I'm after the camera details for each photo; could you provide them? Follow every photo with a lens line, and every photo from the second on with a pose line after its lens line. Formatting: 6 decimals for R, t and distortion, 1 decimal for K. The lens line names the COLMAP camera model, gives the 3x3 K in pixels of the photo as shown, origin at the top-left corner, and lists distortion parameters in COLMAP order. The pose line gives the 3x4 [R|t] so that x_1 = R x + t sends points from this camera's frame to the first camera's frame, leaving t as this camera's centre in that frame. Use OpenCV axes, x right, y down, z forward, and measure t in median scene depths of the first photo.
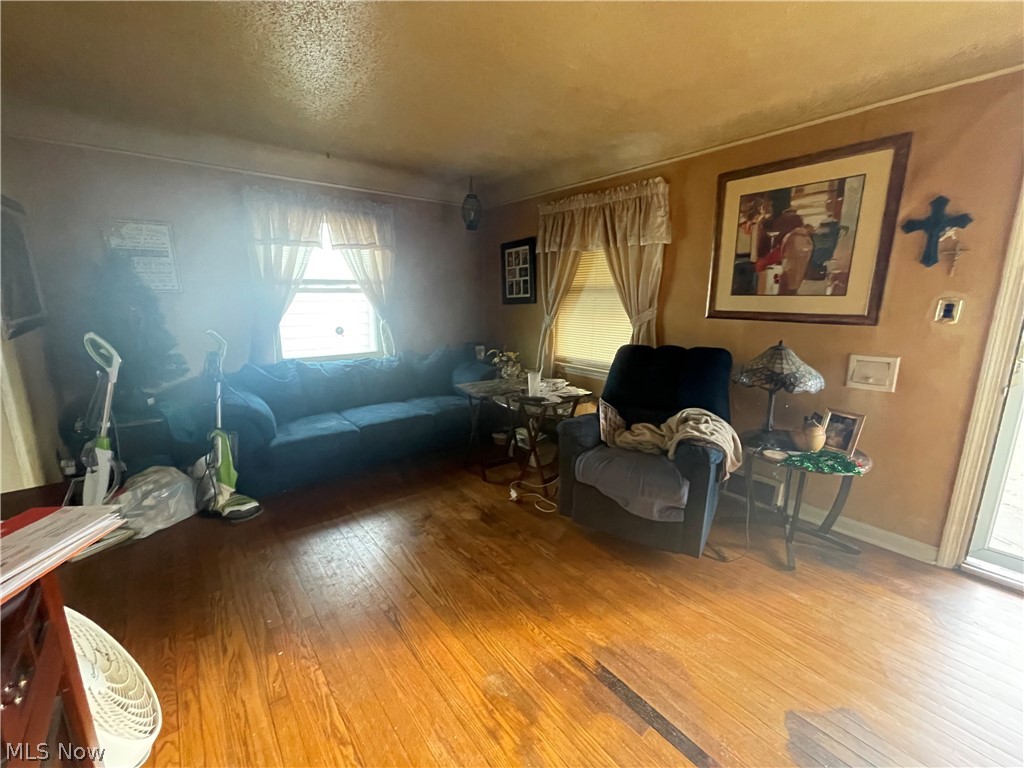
lens RADIAL K [[417.8, 0, 512.7], [0, 417.8, 383.5], [0, 0, 1]] dist [-0.004903, 0.001313]
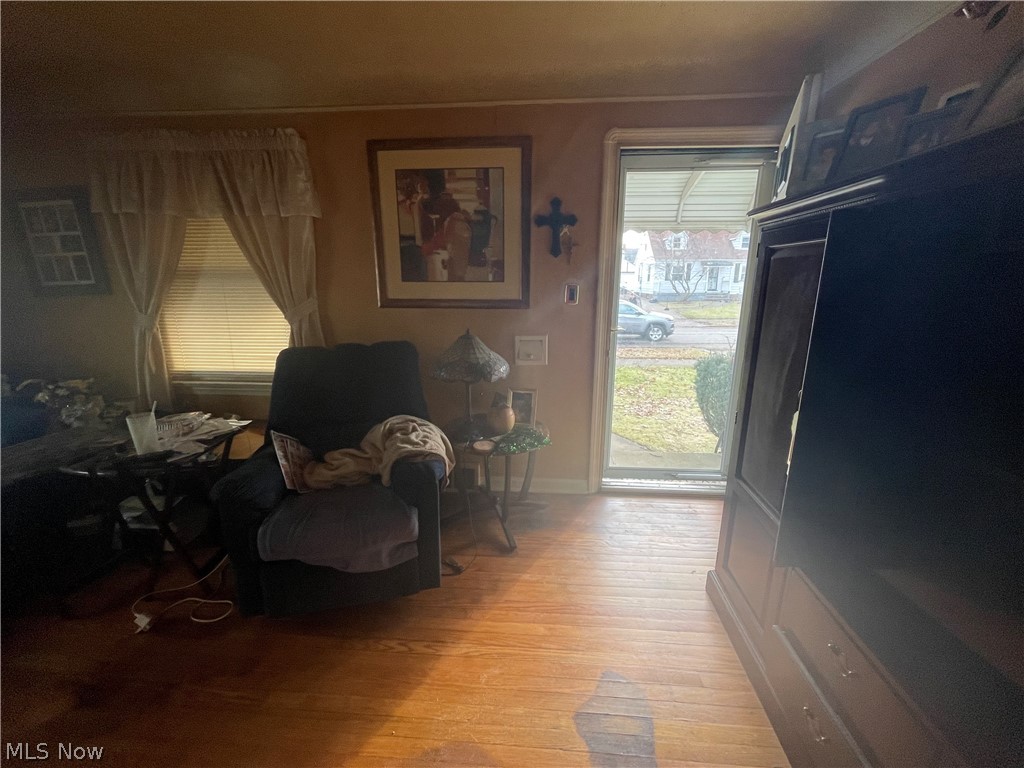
lens RADIAL K [[417.8, 0, 510.6], [0, 417.8, 381.6], [0, 0, 1]] dist [-0.004903, 0.001313]
pose [[0.687328, -0.176006, 0.704700, 0.004639], [0.150872, 0.983632, 0.098519, -0.049164], [-0.710506, 0.038605, 0.702632, 0.193873]]
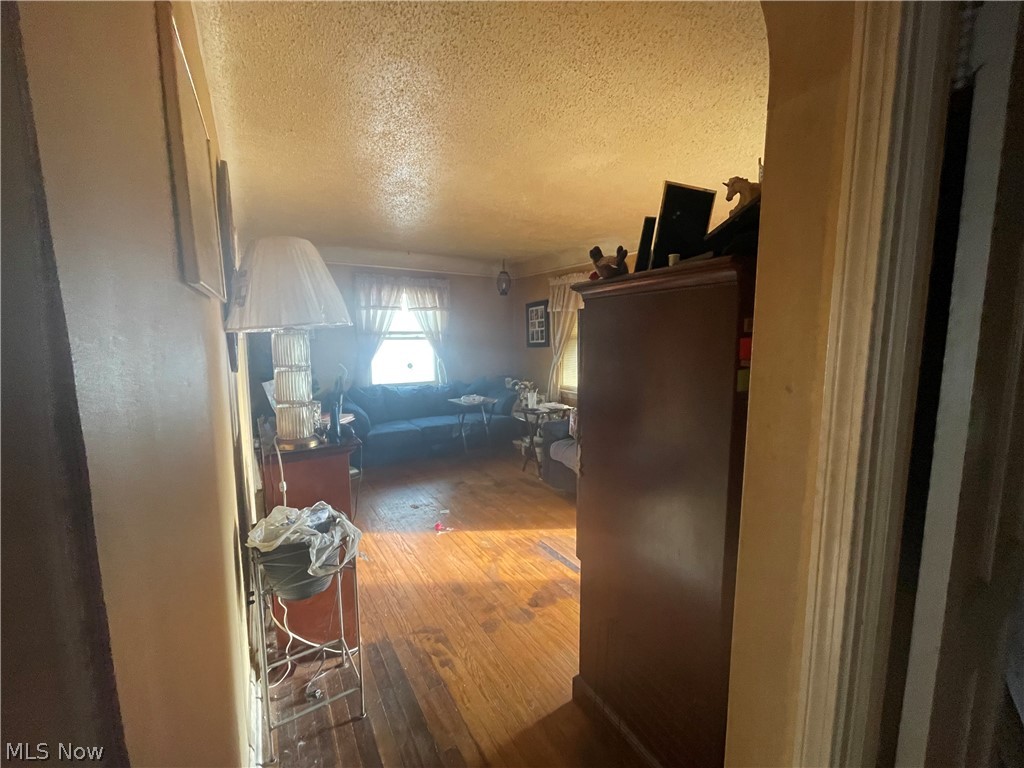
lens RADIAL K [[417.8, 0, 515.2], [0, 417.8, 383.8], [0, 0, 1]] dist [-0.004903, 0.001313]
pose [[0.991796, 0.012750, -0.127196, 0.177583], [-0.024502, 0.995525, -0.091267, 0.080079], [0.125463, 0.093635, 0.987670, -0.513471]]
